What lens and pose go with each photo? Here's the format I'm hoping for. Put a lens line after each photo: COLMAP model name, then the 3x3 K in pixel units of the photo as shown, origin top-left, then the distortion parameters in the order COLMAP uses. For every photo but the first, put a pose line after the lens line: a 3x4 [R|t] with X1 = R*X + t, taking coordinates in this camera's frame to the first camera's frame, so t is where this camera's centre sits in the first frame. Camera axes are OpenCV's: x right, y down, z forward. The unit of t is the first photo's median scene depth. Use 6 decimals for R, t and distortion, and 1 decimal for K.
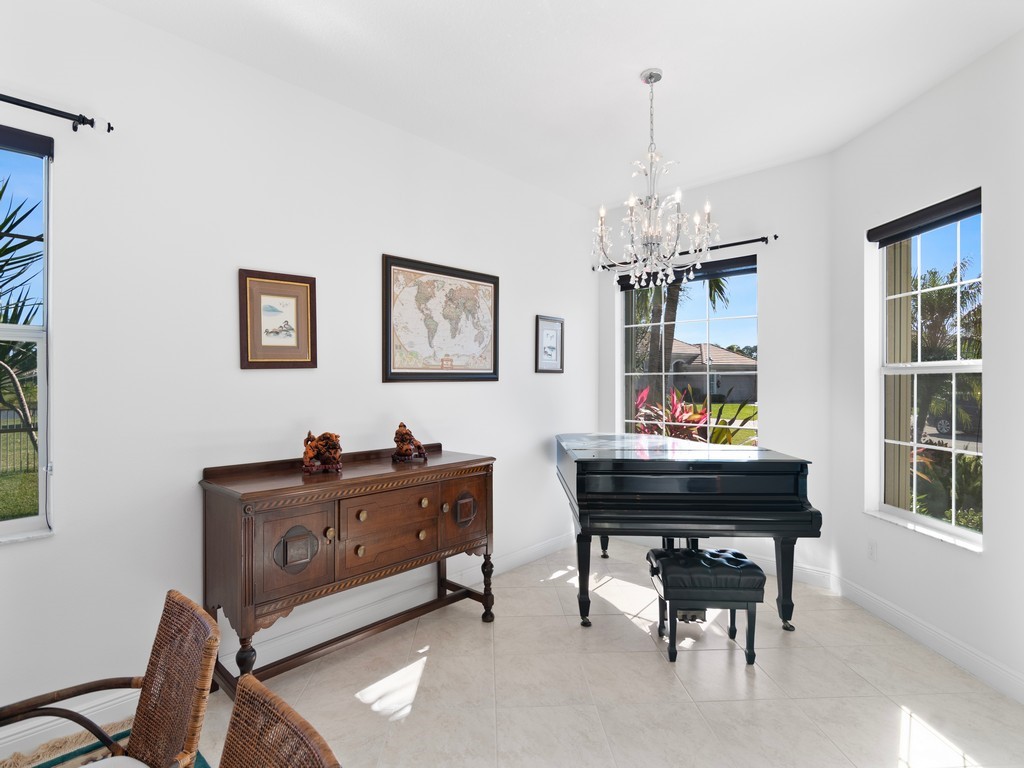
lens RADIAL K [[500.5, 0, 510.2], [0, 500.5, 380.8], [0, 0, 1]] dist [-0.010337, -0.004081]
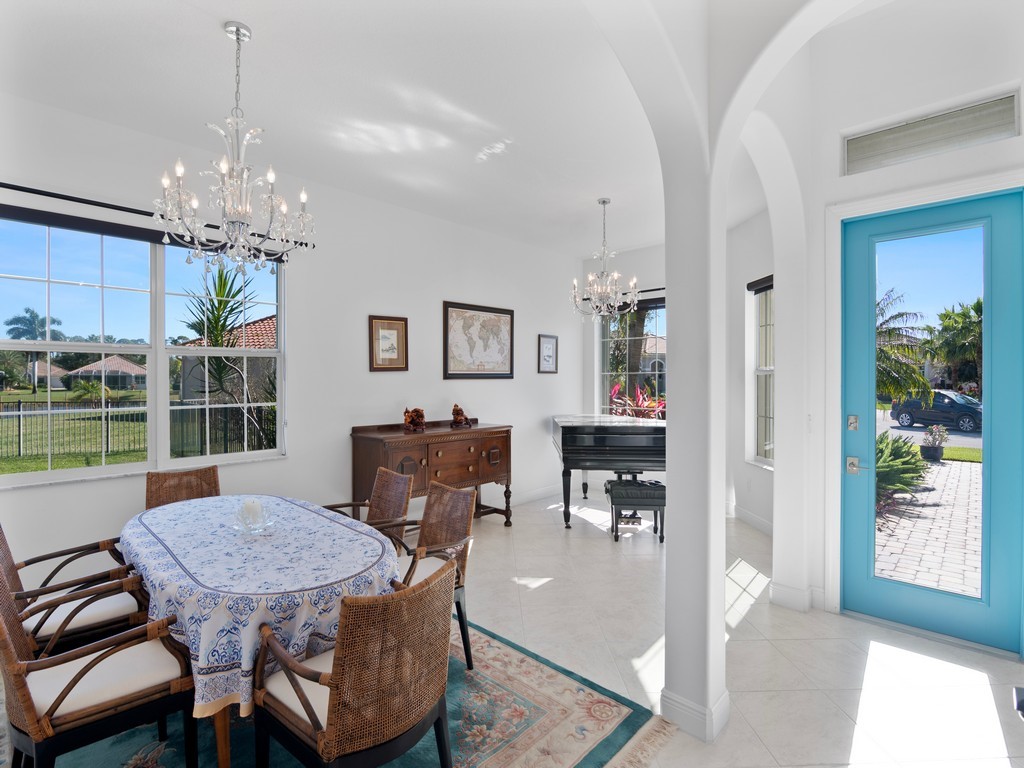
lens RADIAL K [[503.8, 0, 515.9], [0, 503.8, 379.2], [0, 0, 1]] dist [-0.005424, -0.000310]
pose [[0.999995, -0.000491, -0.003007, -0.014077], [0.000488, 0.999999, -0.001253, 0.004211], [0.003008, 0.001251, 0.999995, -0.646459]]
